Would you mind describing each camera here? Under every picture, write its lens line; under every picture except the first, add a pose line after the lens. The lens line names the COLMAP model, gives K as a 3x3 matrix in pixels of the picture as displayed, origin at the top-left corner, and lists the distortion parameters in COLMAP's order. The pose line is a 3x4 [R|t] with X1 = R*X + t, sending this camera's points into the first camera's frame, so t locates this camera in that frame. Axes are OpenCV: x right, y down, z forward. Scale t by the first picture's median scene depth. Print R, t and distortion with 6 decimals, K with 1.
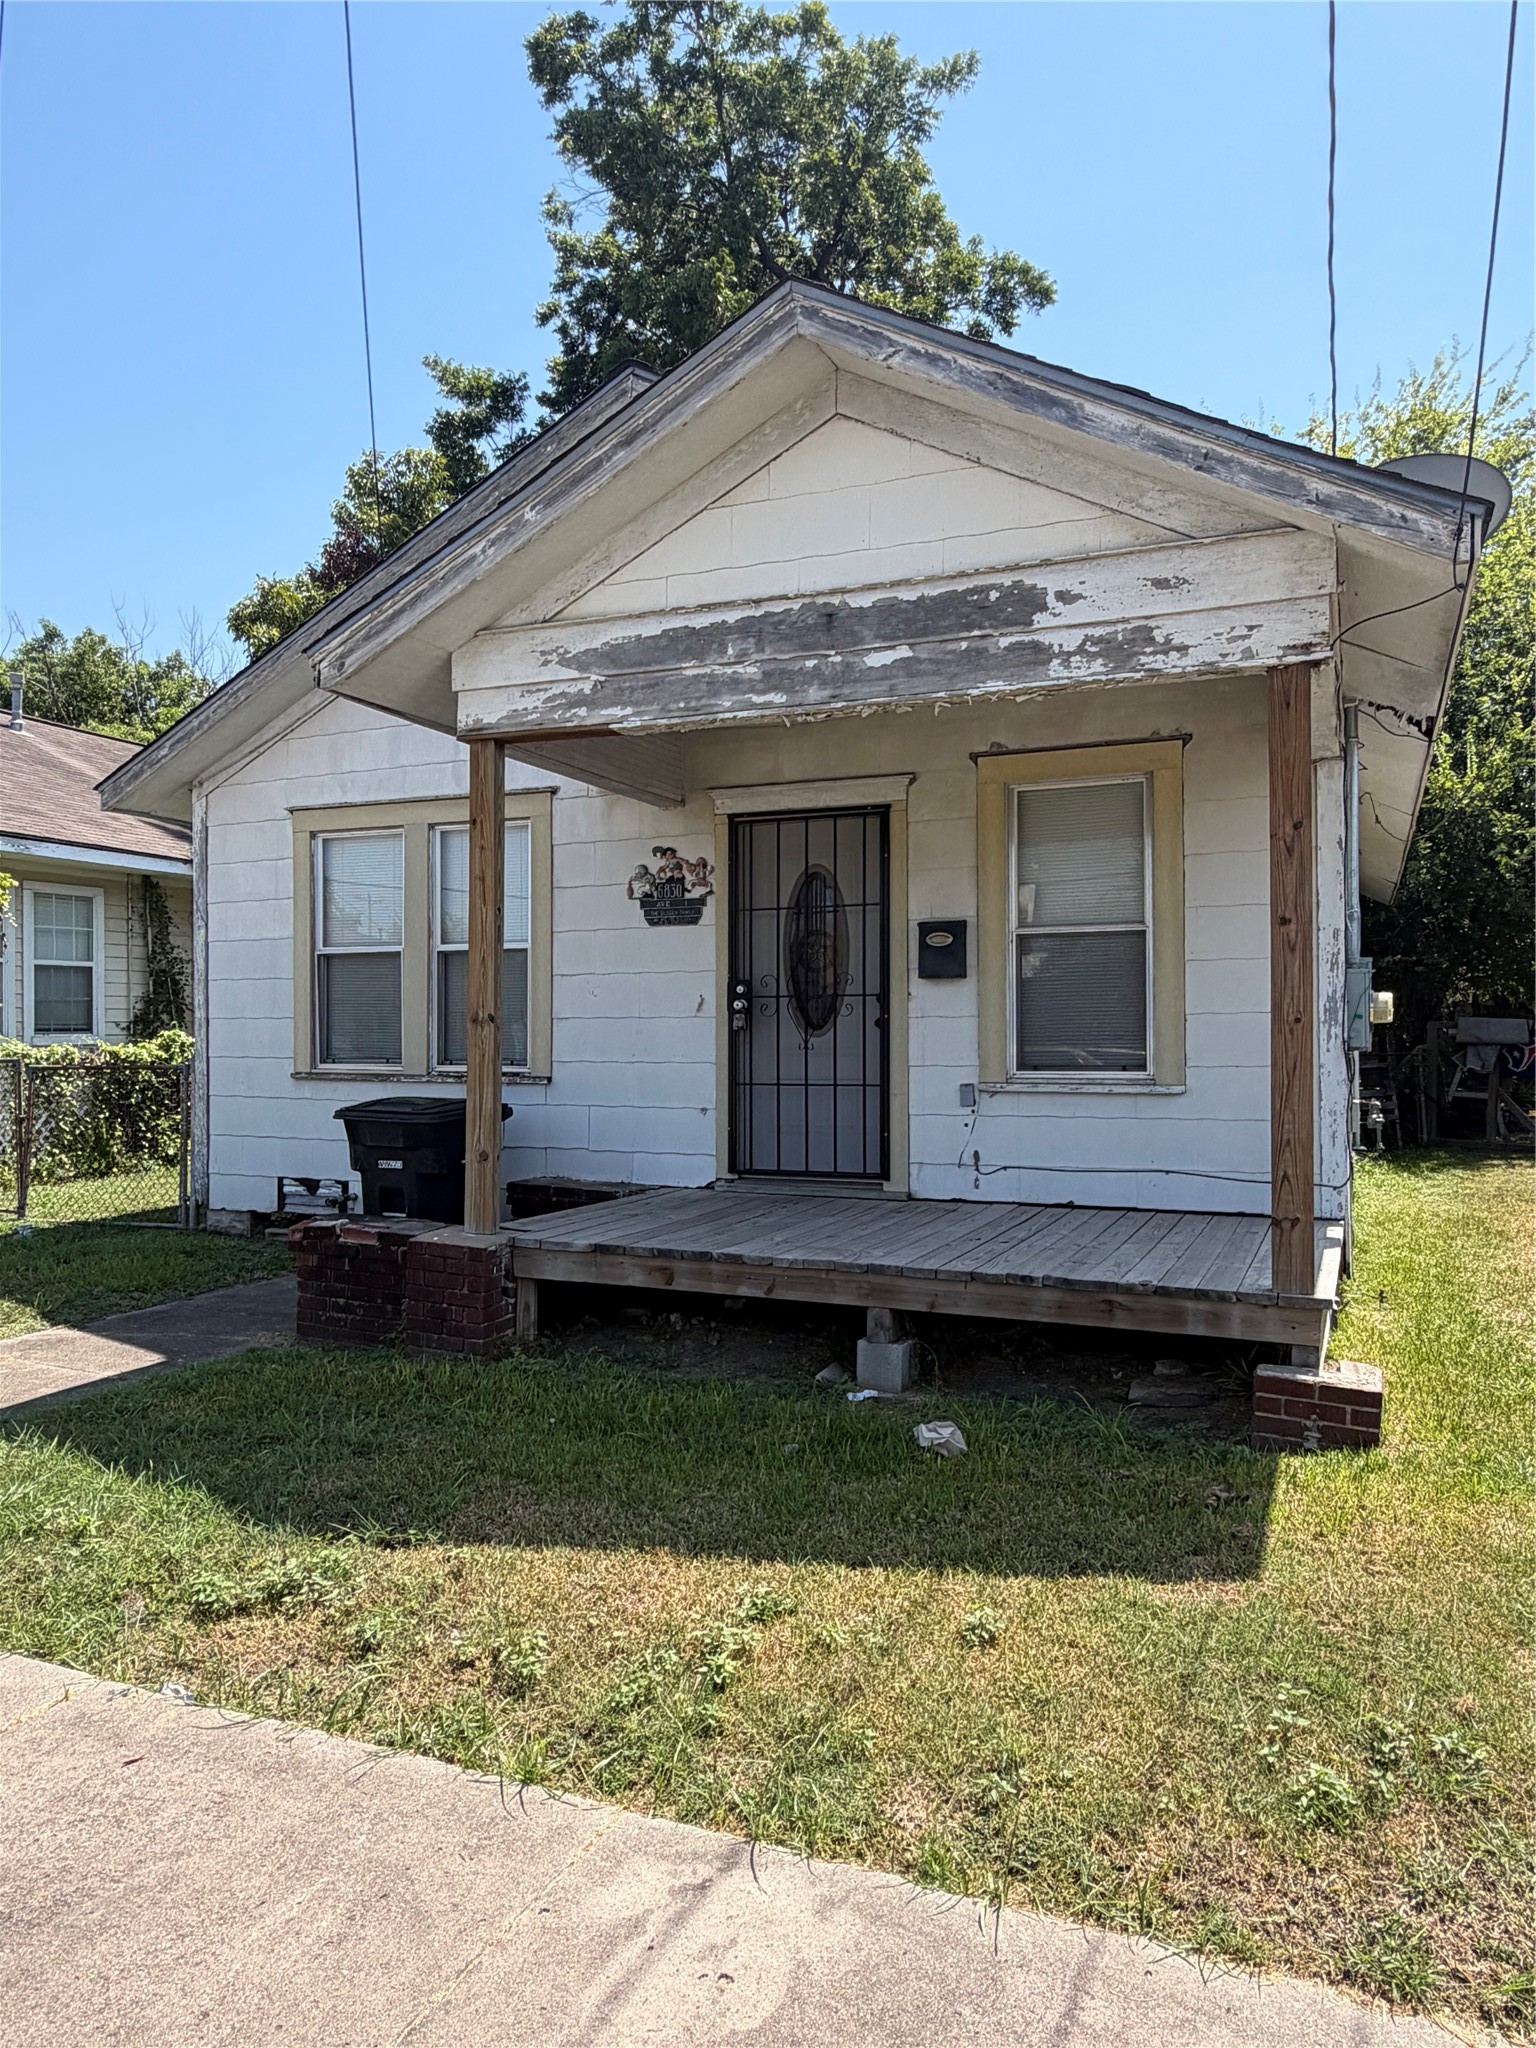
lens RADIAL K [[1375.2, 0, 775.3], [0, 1375.2, 1023.6], [0, 0, 1]] dist [-0.032742, 0.022410]
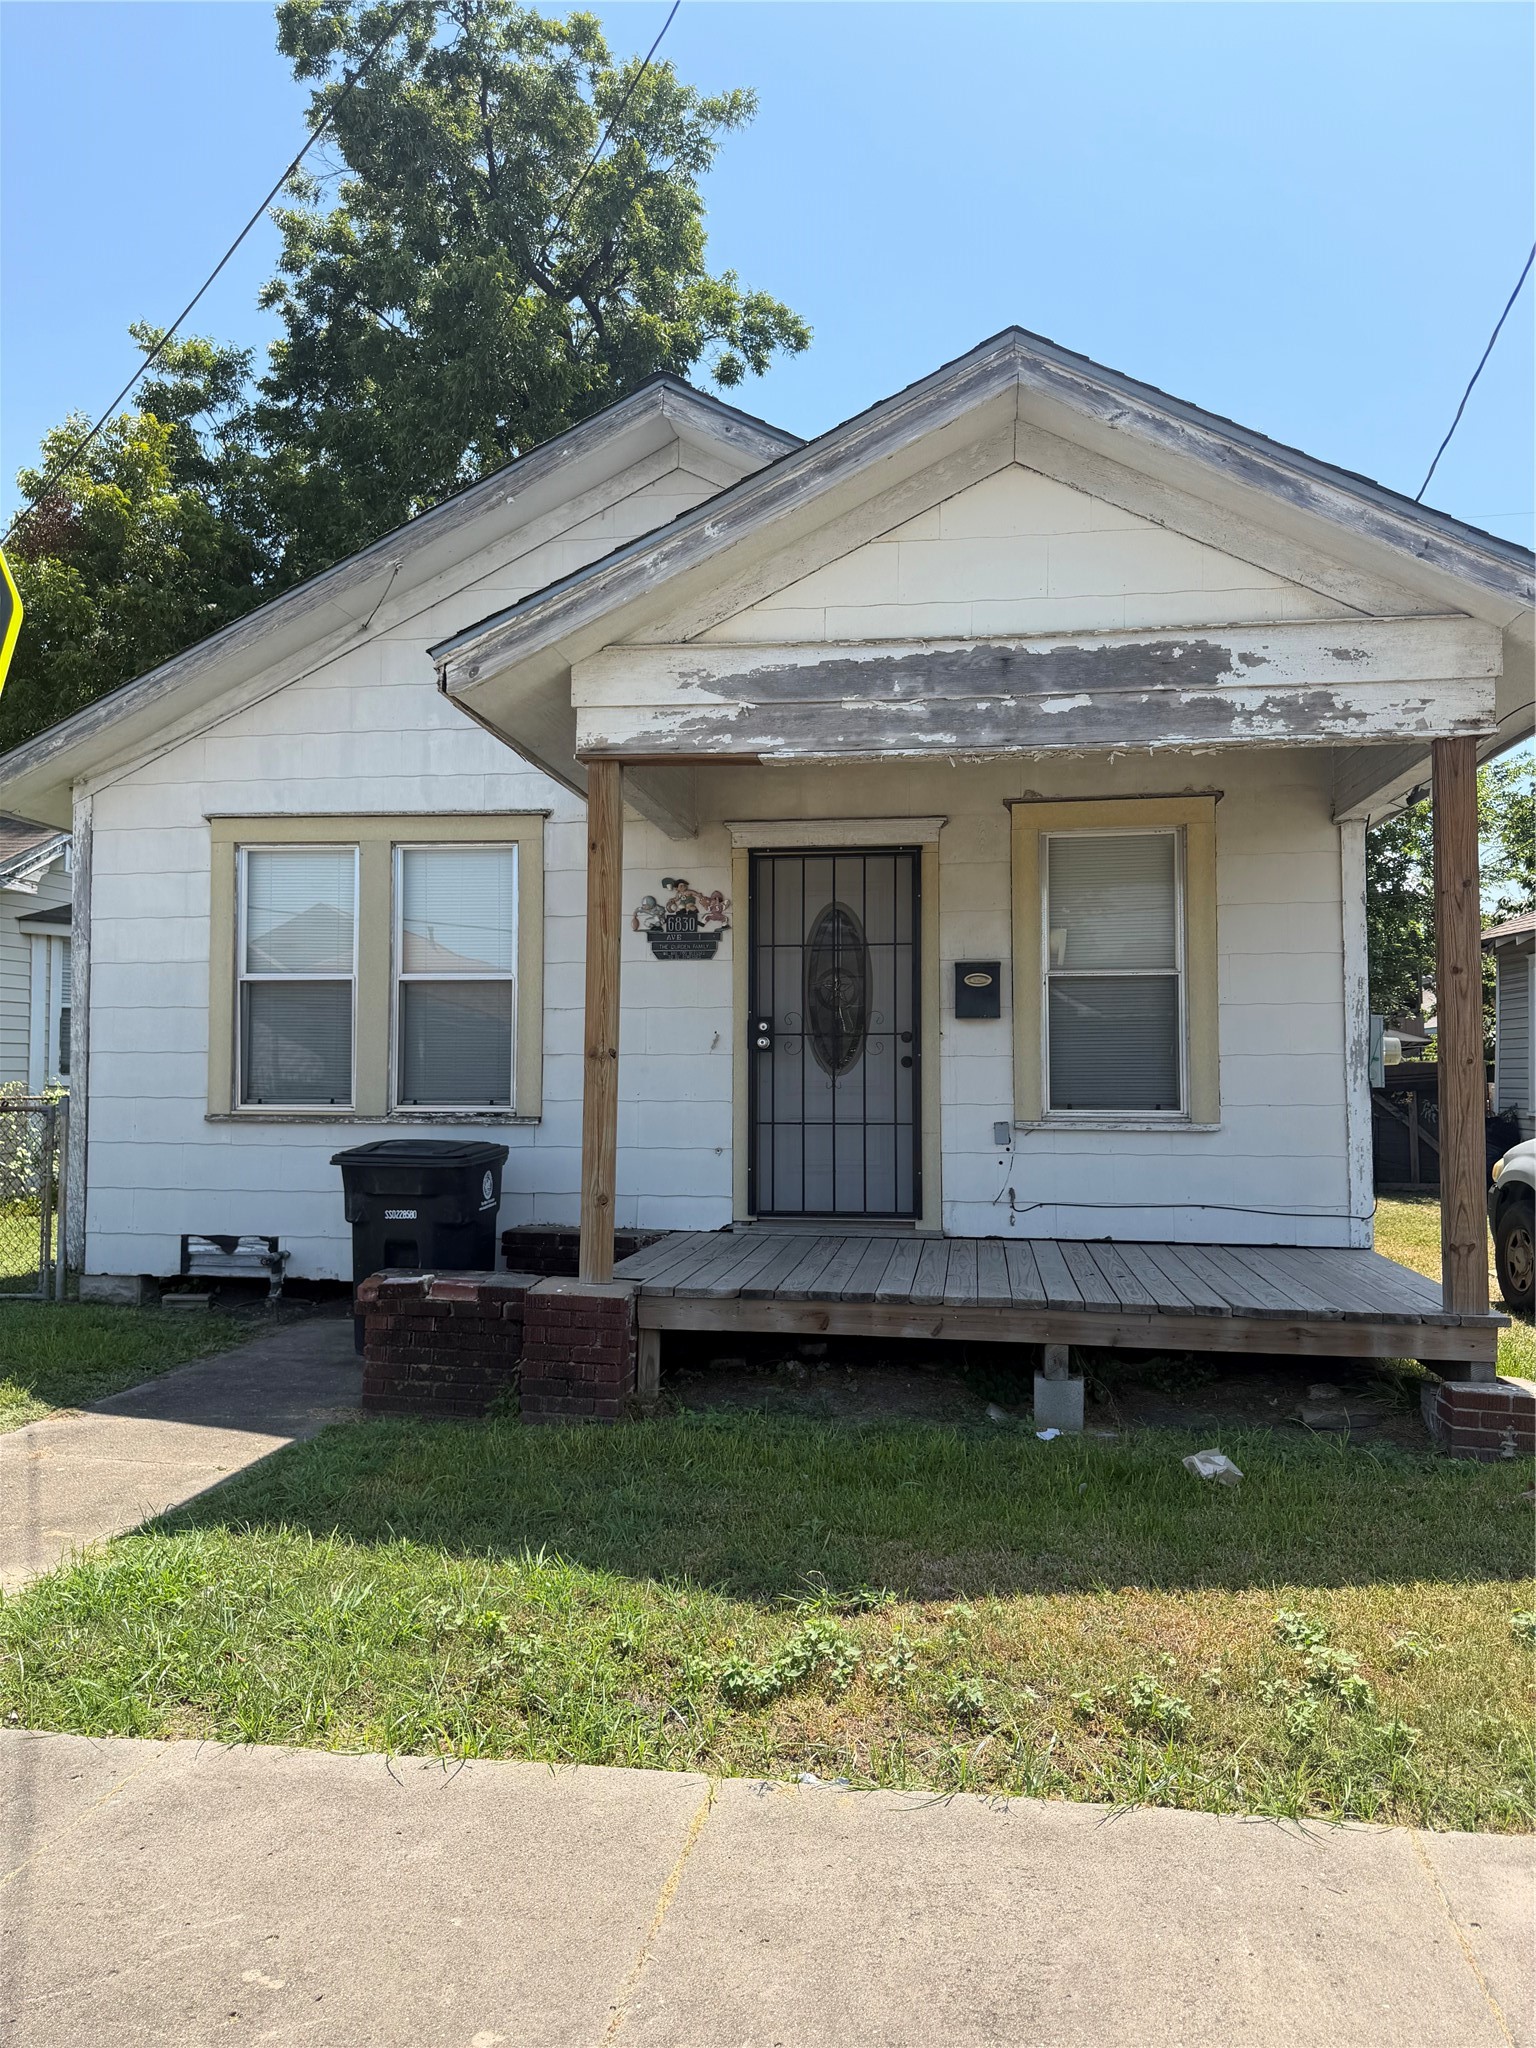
lens RADIAL K [[1423.0, 0, 768.6], [0, 1423.0, 1008.7], [0, 0, 1]] dist [0.032086, -0.059850]
pose [[0.969606, 0.016400, 0.244122, -0.316502], [-0.006622, 0.999145, -0.040821, 0.004207], [-0.244583, 0.037963, 0.968885, 0.023072]]
